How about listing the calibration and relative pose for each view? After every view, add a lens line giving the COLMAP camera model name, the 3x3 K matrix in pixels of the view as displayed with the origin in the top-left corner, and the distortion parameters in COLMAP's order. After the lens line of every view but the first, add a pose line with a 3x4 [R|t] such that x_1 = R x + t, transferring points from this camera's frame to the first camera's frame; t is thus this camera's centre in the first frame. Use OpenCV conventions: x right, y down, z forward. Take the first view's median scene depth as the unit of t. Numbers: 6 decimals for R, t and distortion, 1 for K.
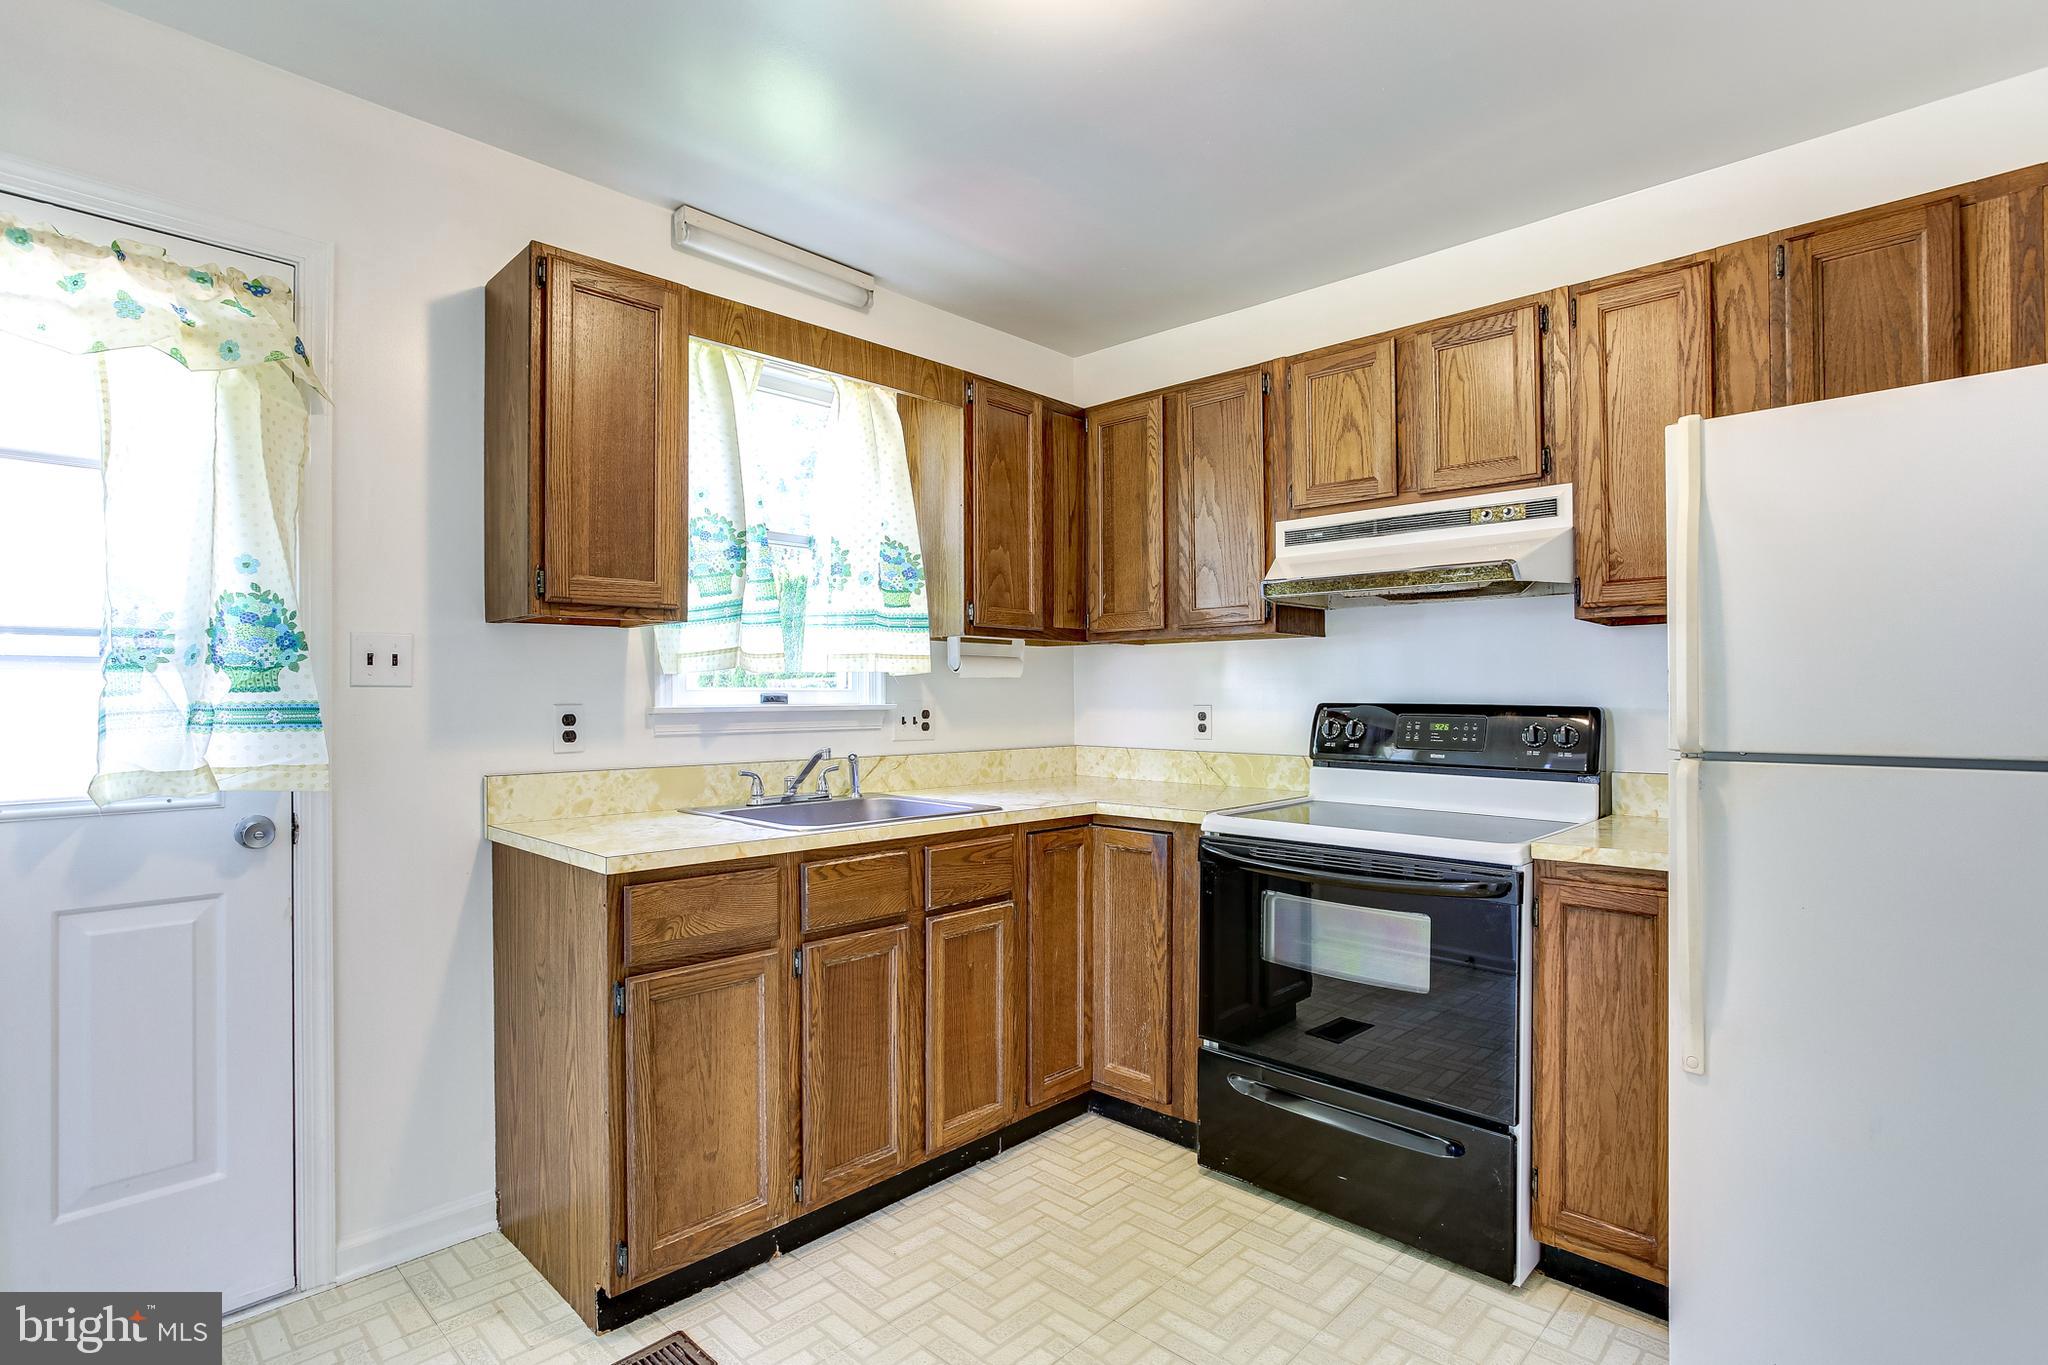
lens RADIAL K [[1013.1, 0, 1028.9], [0, 1013.1, 690.4], [0, 0, 1]] dist [-0.034841, 0.016689]
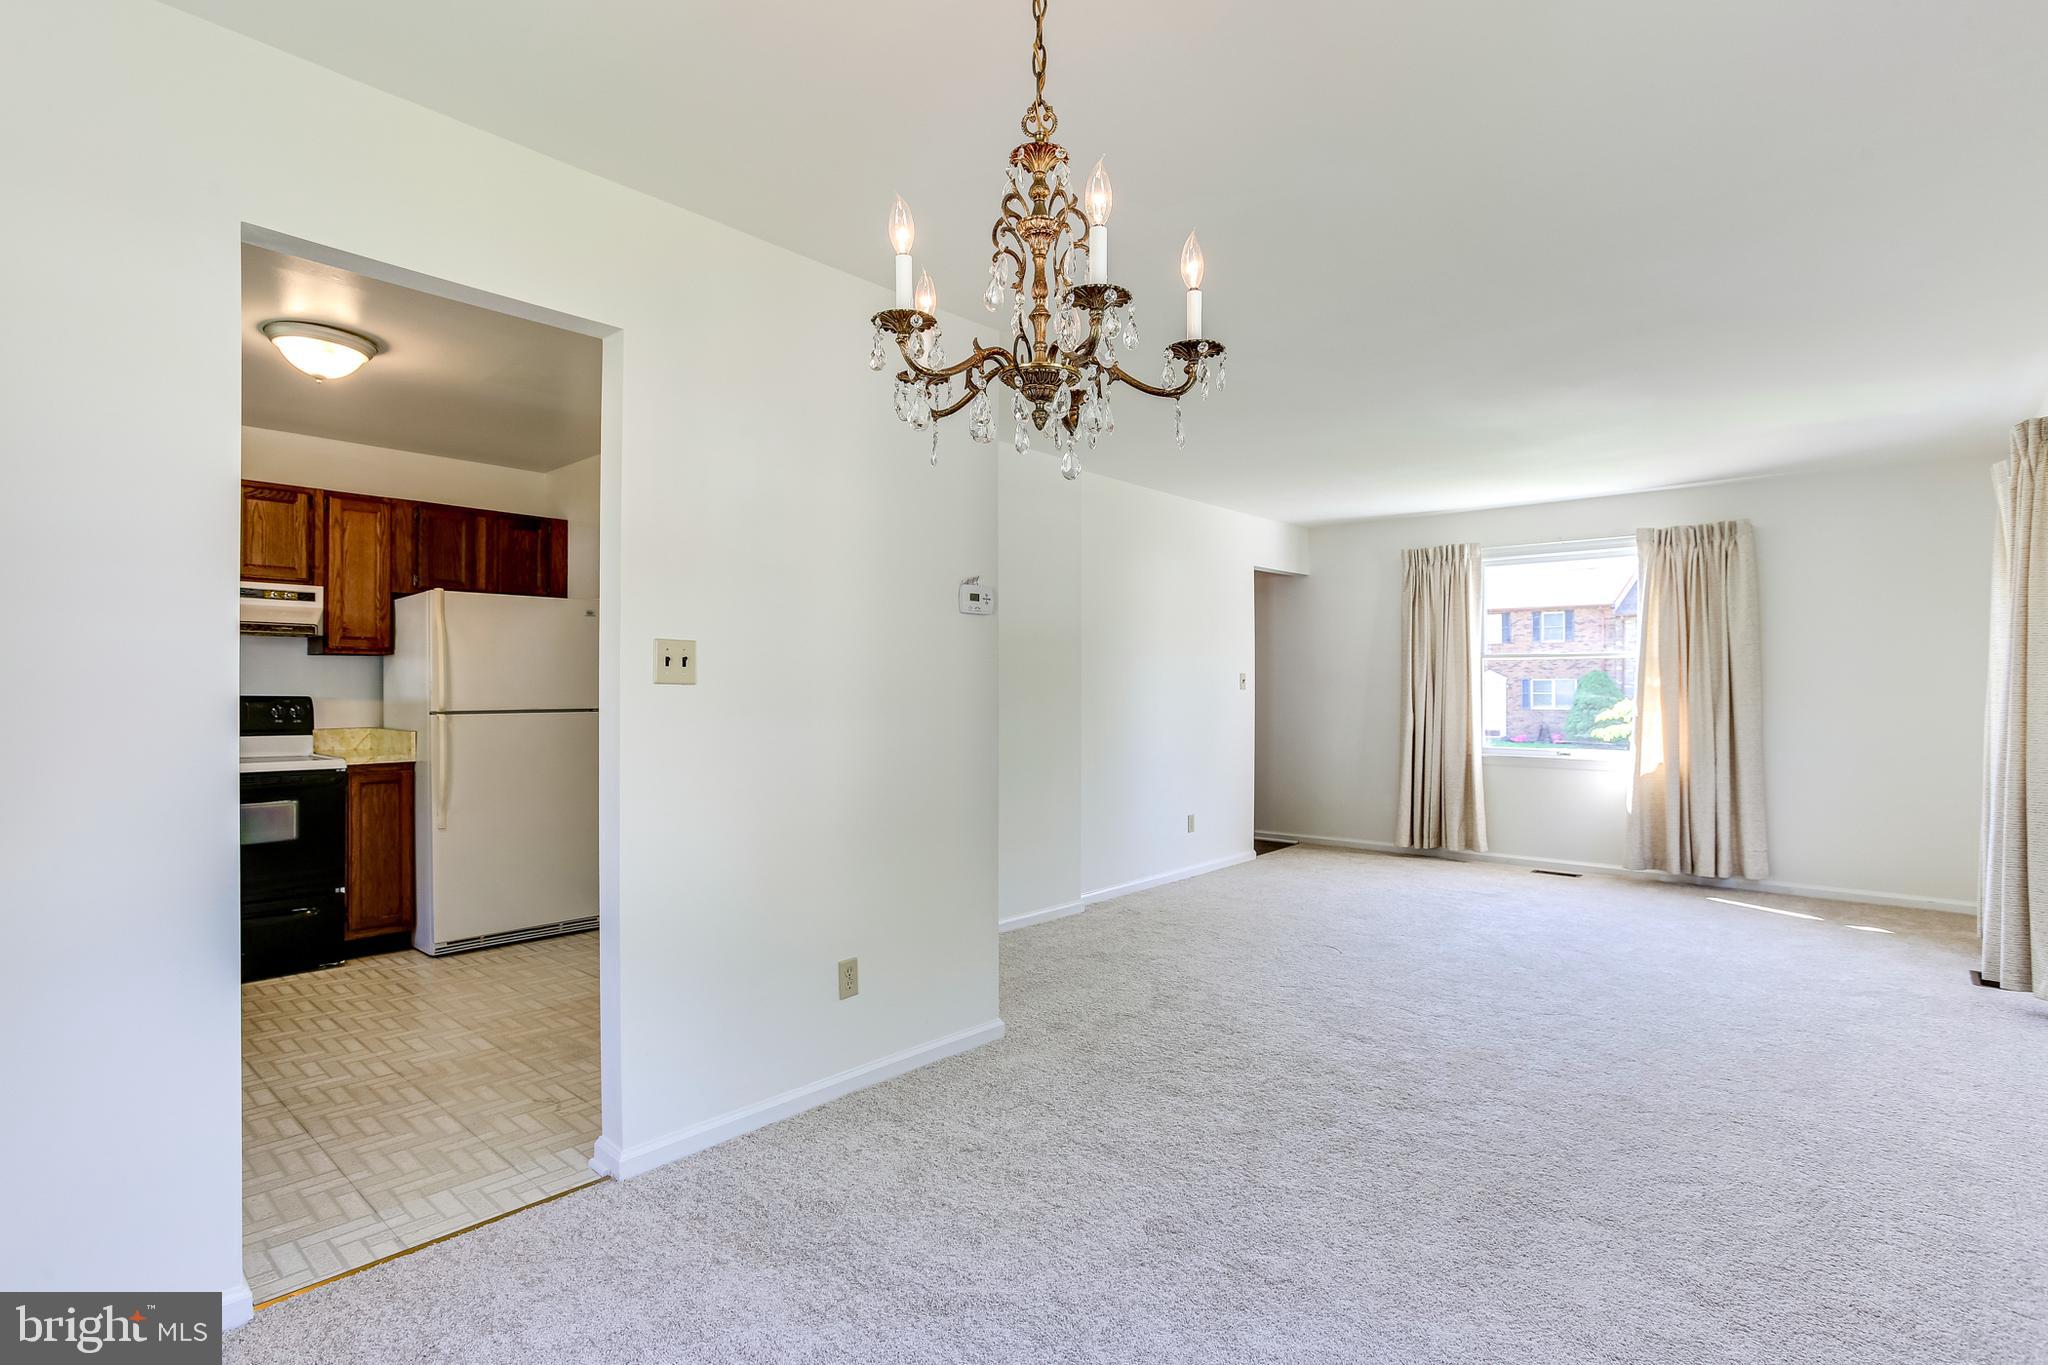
lens RADIAL K [[1013.1, 0, 1035.4], [0, 1013.1, 684.4], [0, 0, 1]] dist [-0.034841, 0.016689]
pose [[-0.040310, 0.002695, 0.999184, -1.531675], [-0.006424, 0.999975, -0.002956, -0.010763], [-0.999167, -0.006538, -0.040292, -0.365095]]
